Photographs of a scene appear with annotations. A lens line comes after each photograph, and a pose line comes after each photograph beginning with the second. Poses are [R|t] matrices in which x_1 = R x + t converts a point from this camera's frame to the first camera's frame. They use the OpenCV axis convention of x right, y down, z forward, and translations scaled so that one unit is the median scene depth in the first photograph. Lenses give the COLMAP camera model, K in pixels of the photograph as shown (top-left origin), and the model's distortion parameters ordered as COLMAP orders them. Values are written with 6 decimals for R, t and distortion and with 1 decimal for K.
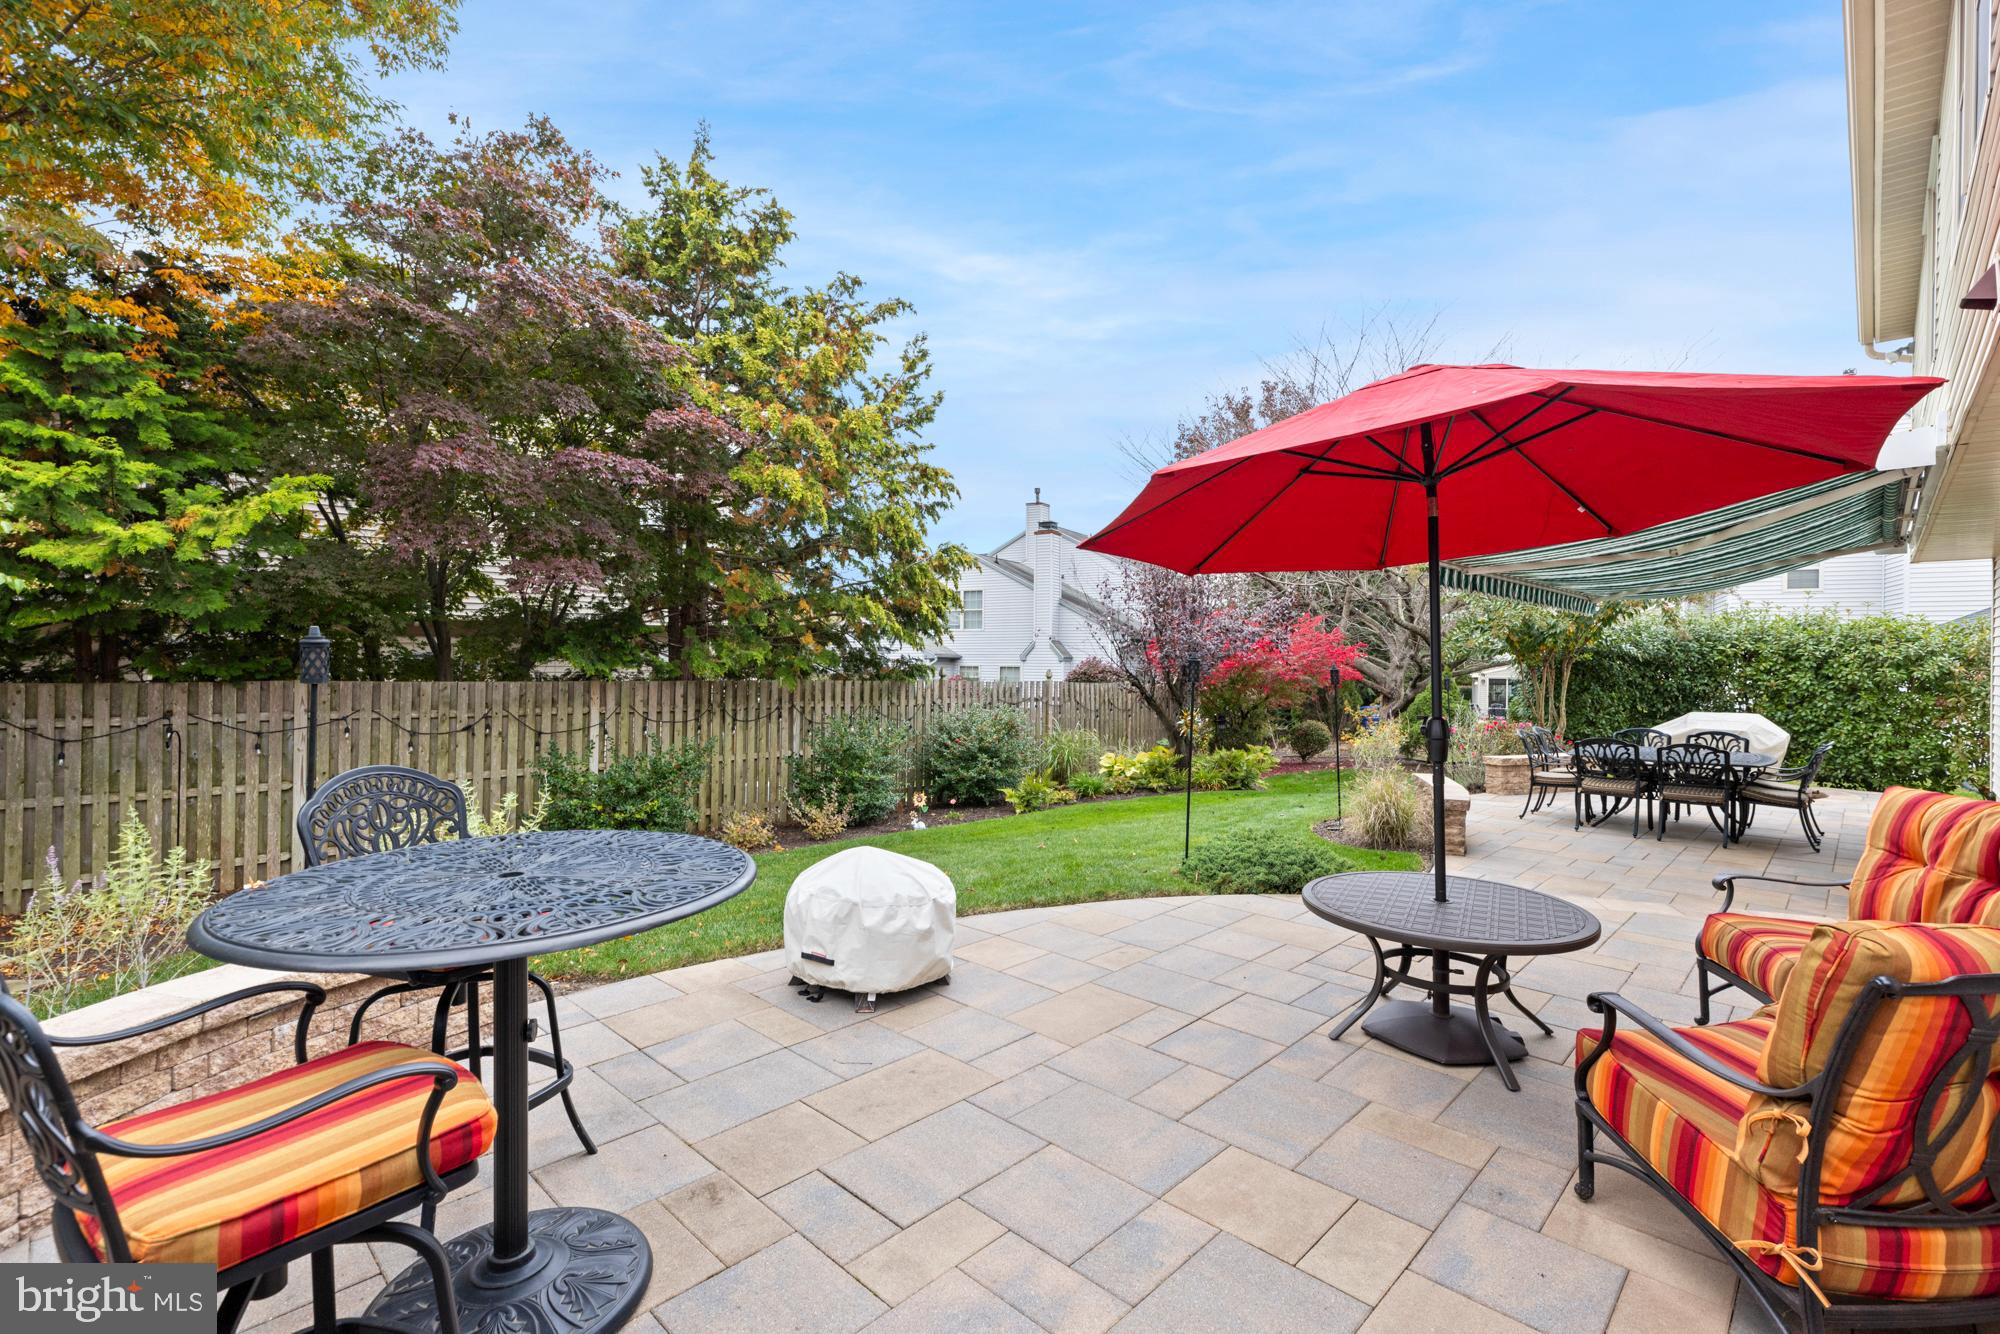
lens RADIAL K [[899.0, 0, 1001.5], [0, 899.0, 661.7], [0, 0, 1]] dist [0.010856, 0.000055]
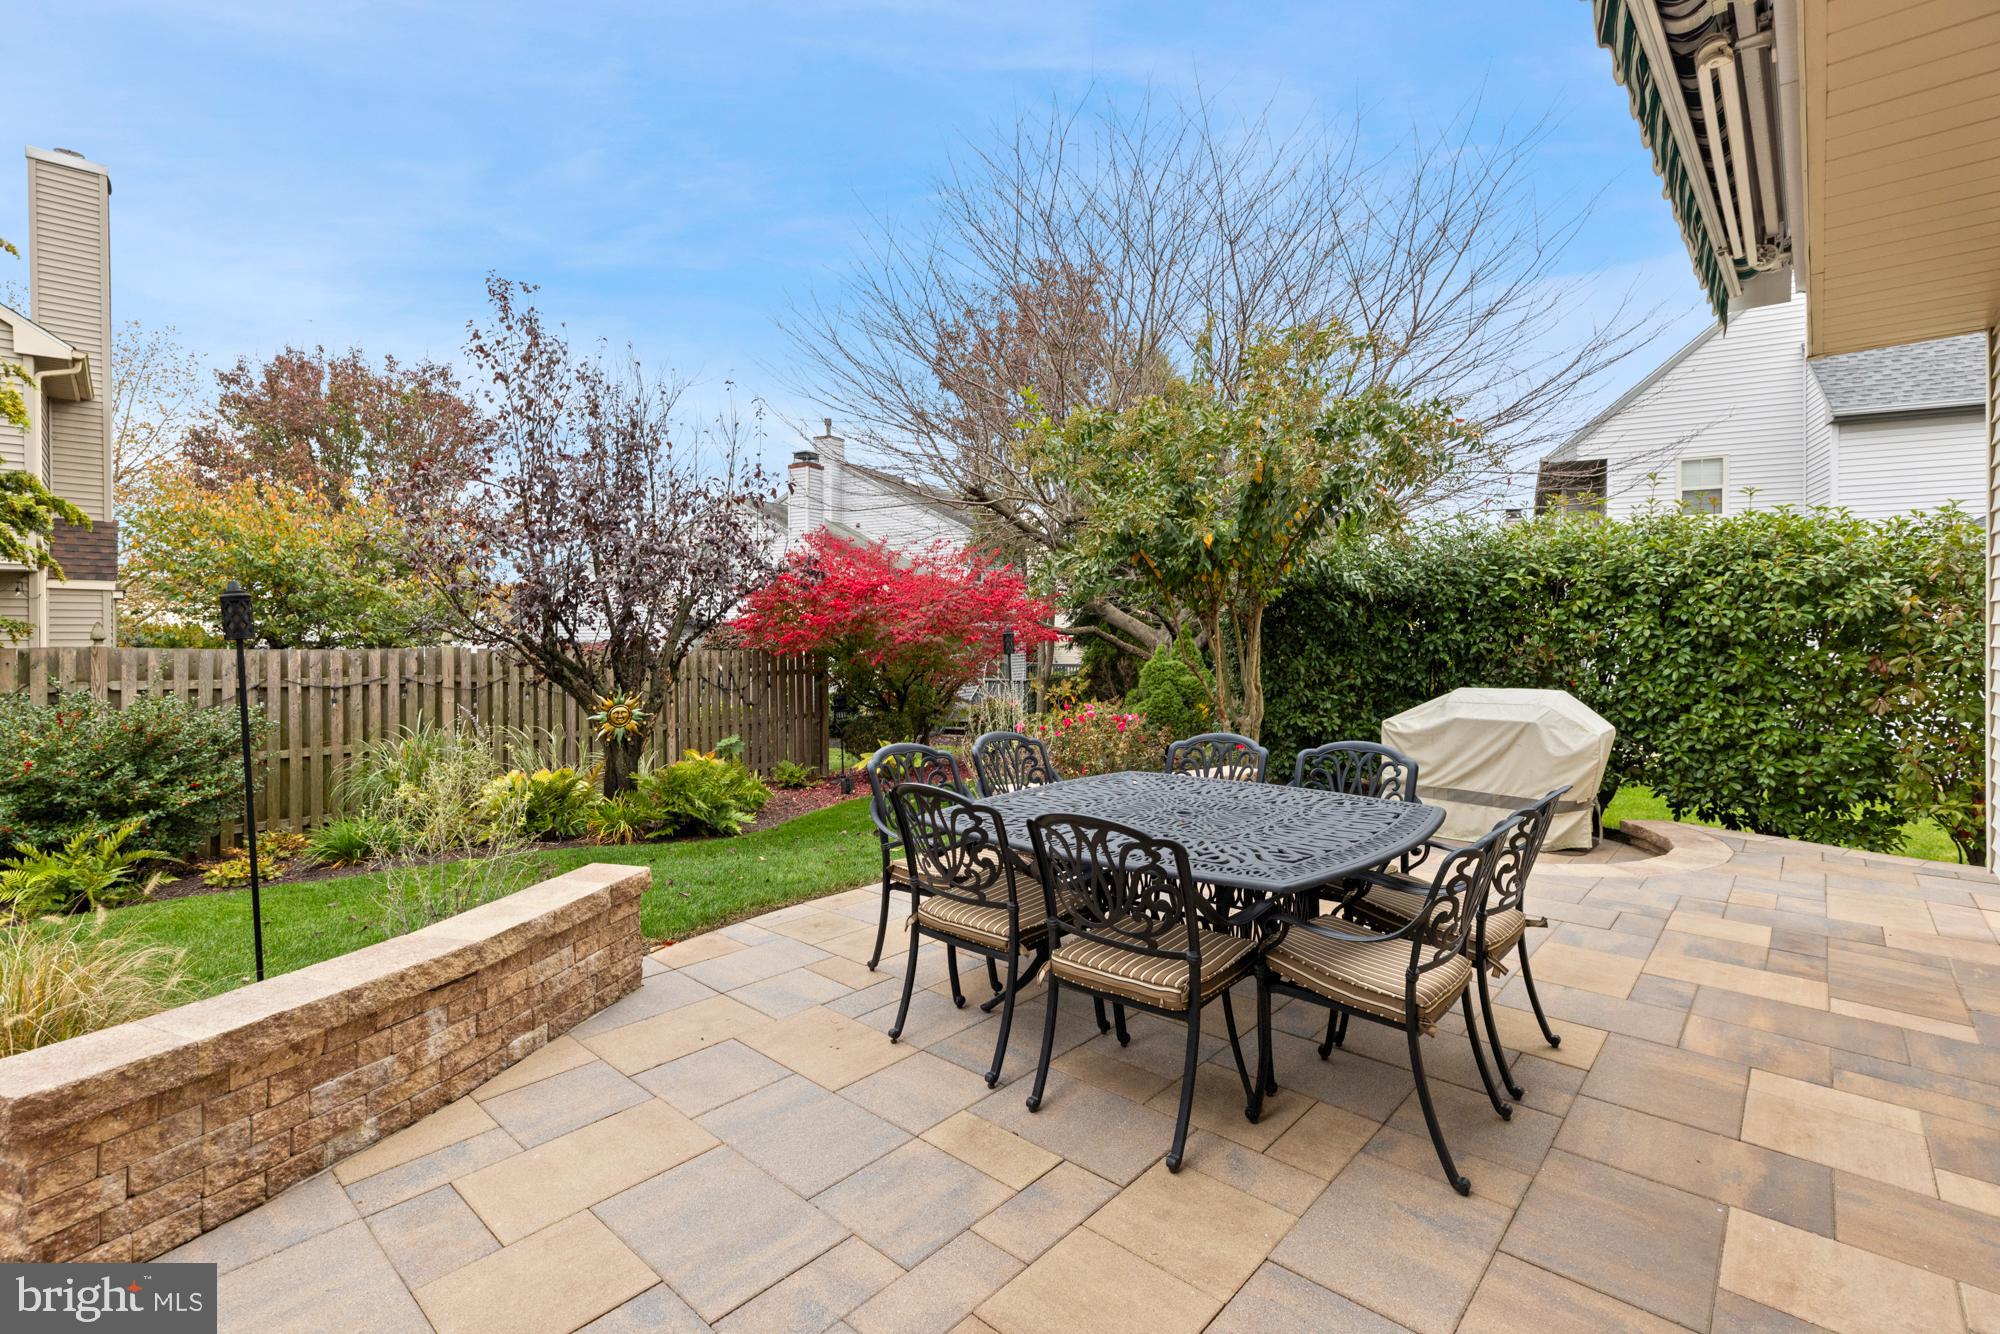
lens RADIAL K [[899.0, 0, 1001.2], [0, 899.0, 636.2], [0, 0, 1]] dist [0.010856, 0.000055]
pose [[0.999519, -0.010477, 0.029184, 0.497307], [0.010403, 0.999942, 0.002678, 0.020362], [-0.029211, -0.002373, 0.999570, 0.476635]]
